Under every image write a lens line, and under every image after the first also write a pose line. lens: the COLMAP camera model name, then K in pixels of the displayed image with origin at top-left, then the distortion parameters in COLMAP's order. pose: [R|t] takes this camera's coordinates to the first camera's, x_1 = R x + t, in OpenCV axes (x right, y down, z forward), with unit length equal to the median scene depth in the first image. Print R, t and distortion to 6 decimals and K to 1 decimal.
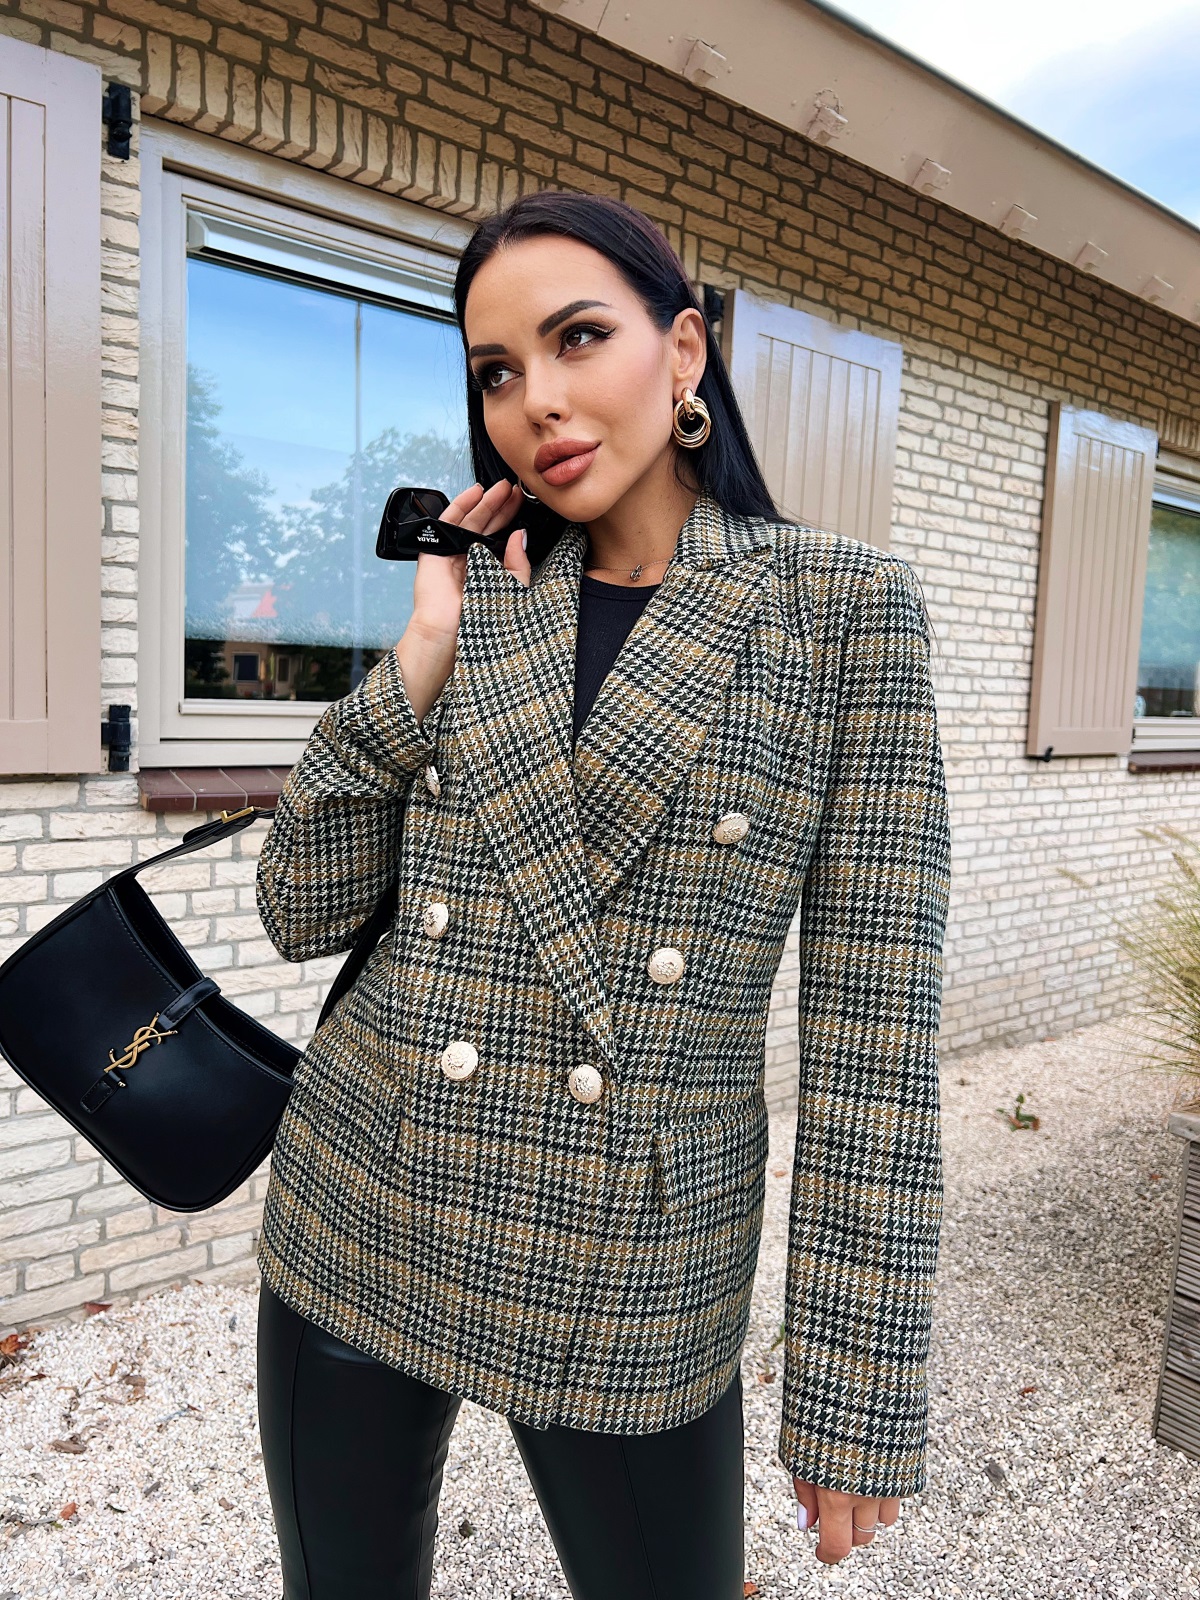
lens RADIAL K [[1203.9, 0, 601.3], [0, 1203.9, 787.3], [0, 0, 1]] dist [0.030132, -0.048851]
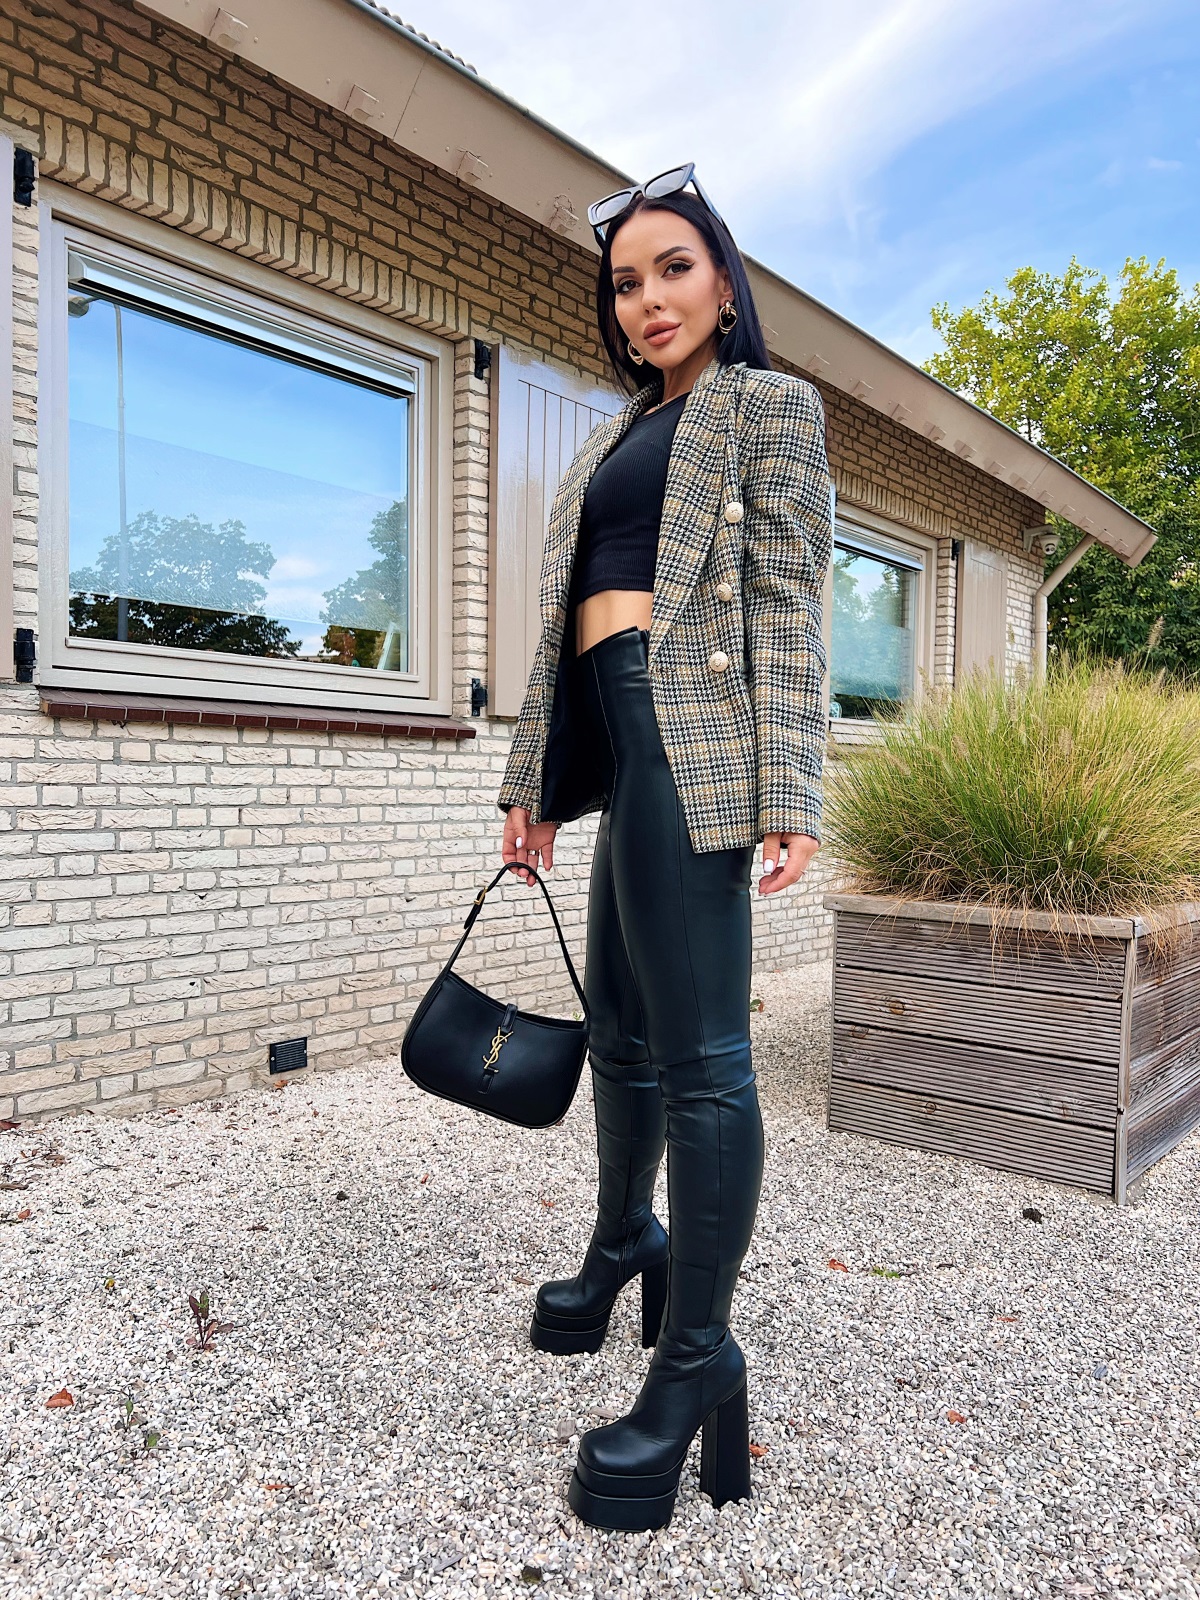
lens RADIAL K [[1203.9, 0, 611.6], [0, 1203.9, 816.4], [0, 0, 1]] dist [0.030132, -0.048851]
pose [[0.979837, -0.031041, 0.197375, -0.050604], [0.042374, 0.997671, -0.053457, 0.198075], [-0.195256, 0.060743, 0.978870, -0.302339]]
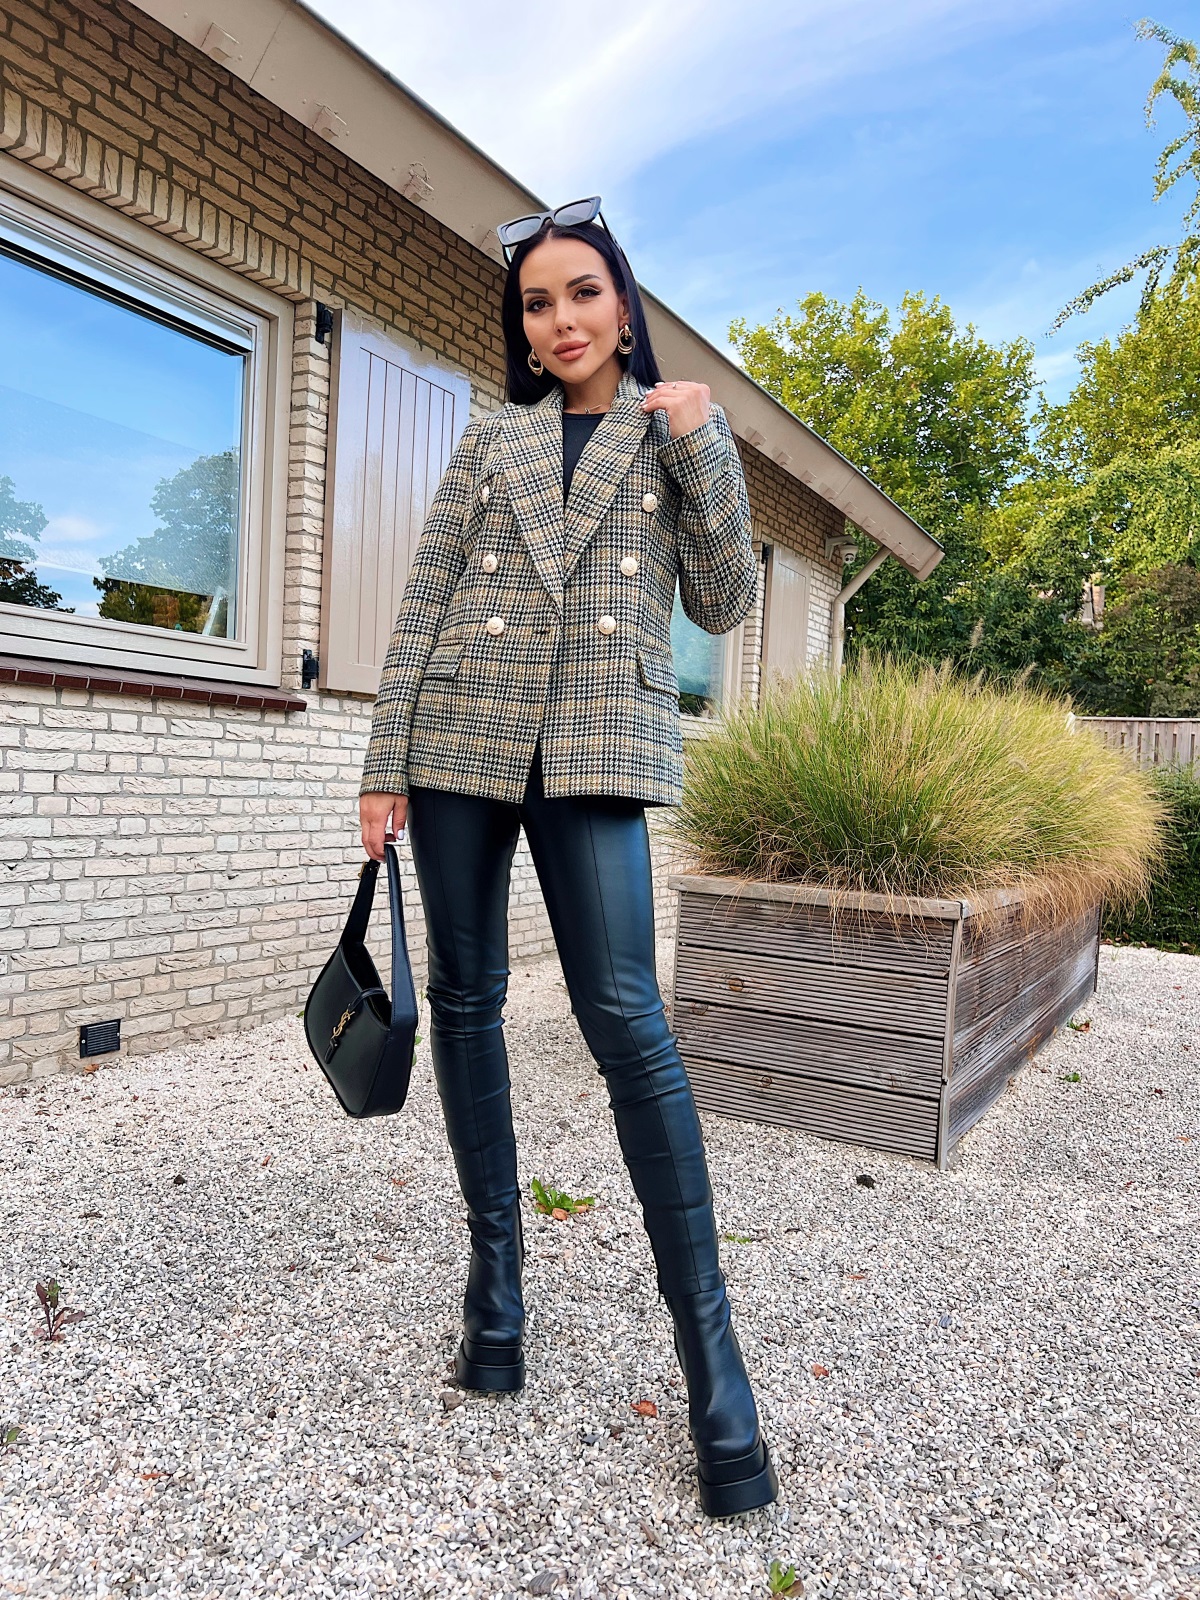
lens RADIAL K [[1203.9, 0, 605.8], [0, 1203.9, 806.9], [0, 0, 1]] dist [0.030132, -0.048851]
pose [[0.932011, -0.004504, 0.362401, -0.111527], [0.023994, 0.998496, -0.049298, 0.209489], [-0.361634, 0.054642, 0.930717, -0.286142]]
